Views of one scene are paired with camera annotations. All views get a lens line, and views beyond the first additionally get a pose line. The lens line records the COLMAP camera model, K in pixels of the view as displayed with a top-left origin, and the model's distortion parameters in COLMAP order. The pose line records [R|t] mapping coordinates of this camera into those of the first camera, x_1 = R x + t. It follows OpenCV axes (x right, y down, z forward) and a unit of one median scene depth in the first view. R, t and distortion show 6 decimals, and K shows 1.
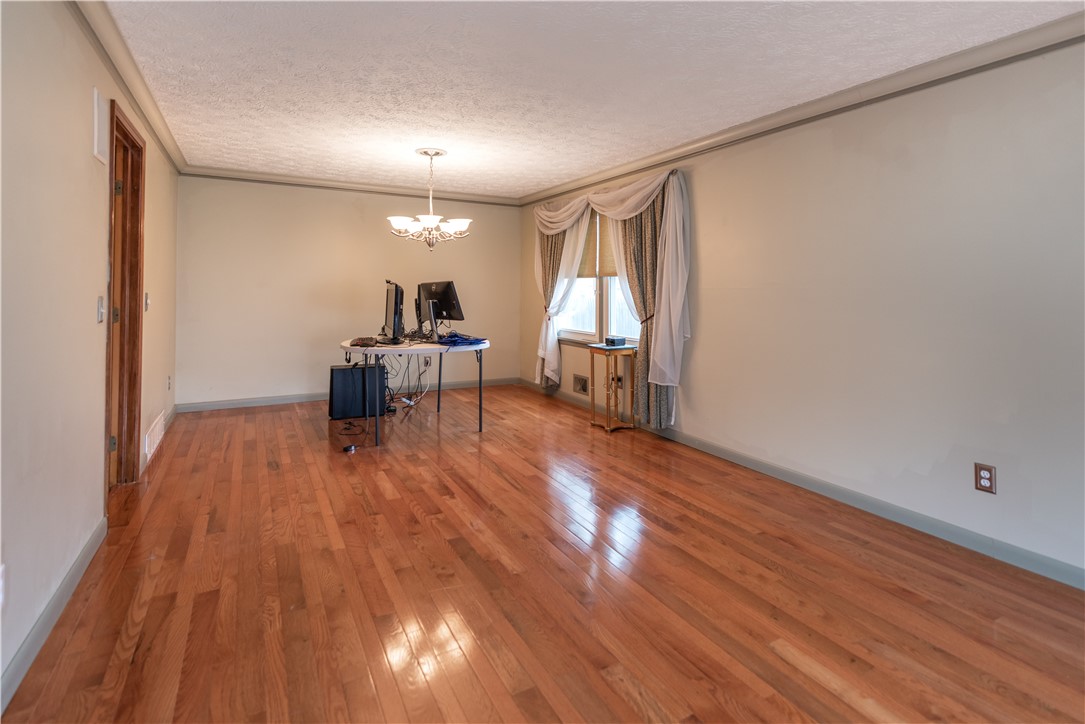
lens RADIAL K [[529.4, 0, 541.9], [0, 529.4, 286.2], [0, 0, 1]] dist [0.017614, -0.000595]
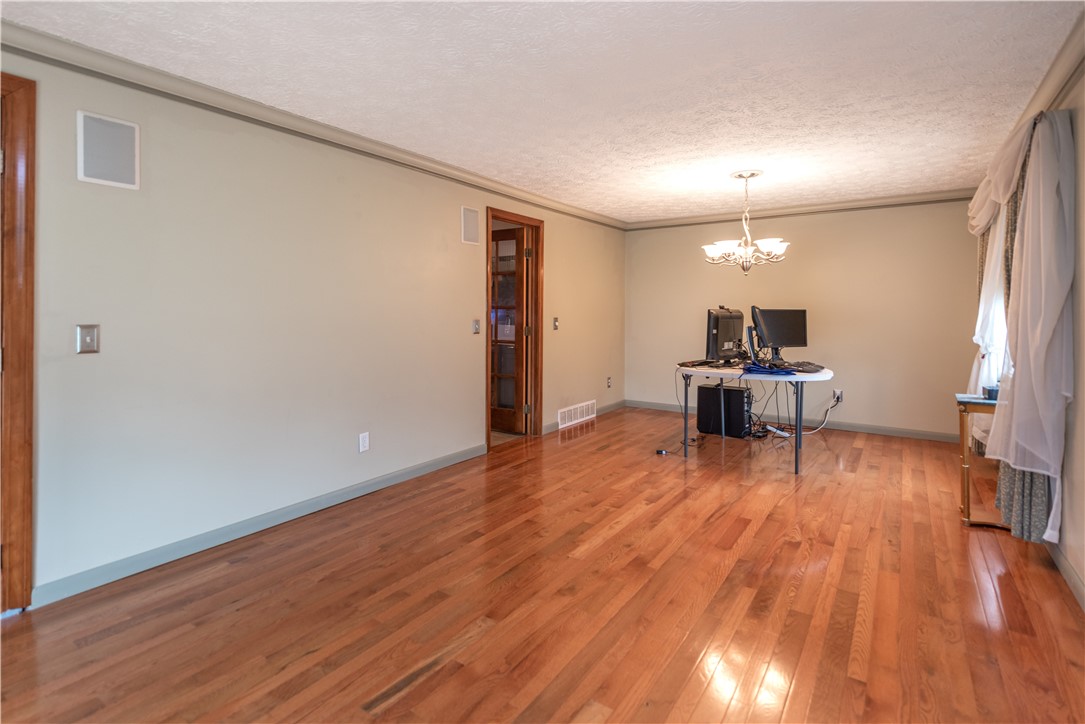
lens RADIAL K [[537.5, 0, 542.1], [0, 537.5, 314.5], [0, 0, 1]] dist [0.019492, -0.000054]
pose [[0.456935, -0.006631, -0.889475, 0.503879], [0.005268, 0.999975, -0.004749, 0.009046], [0.889485, -0.002516, 0.456958, 0.212116]]
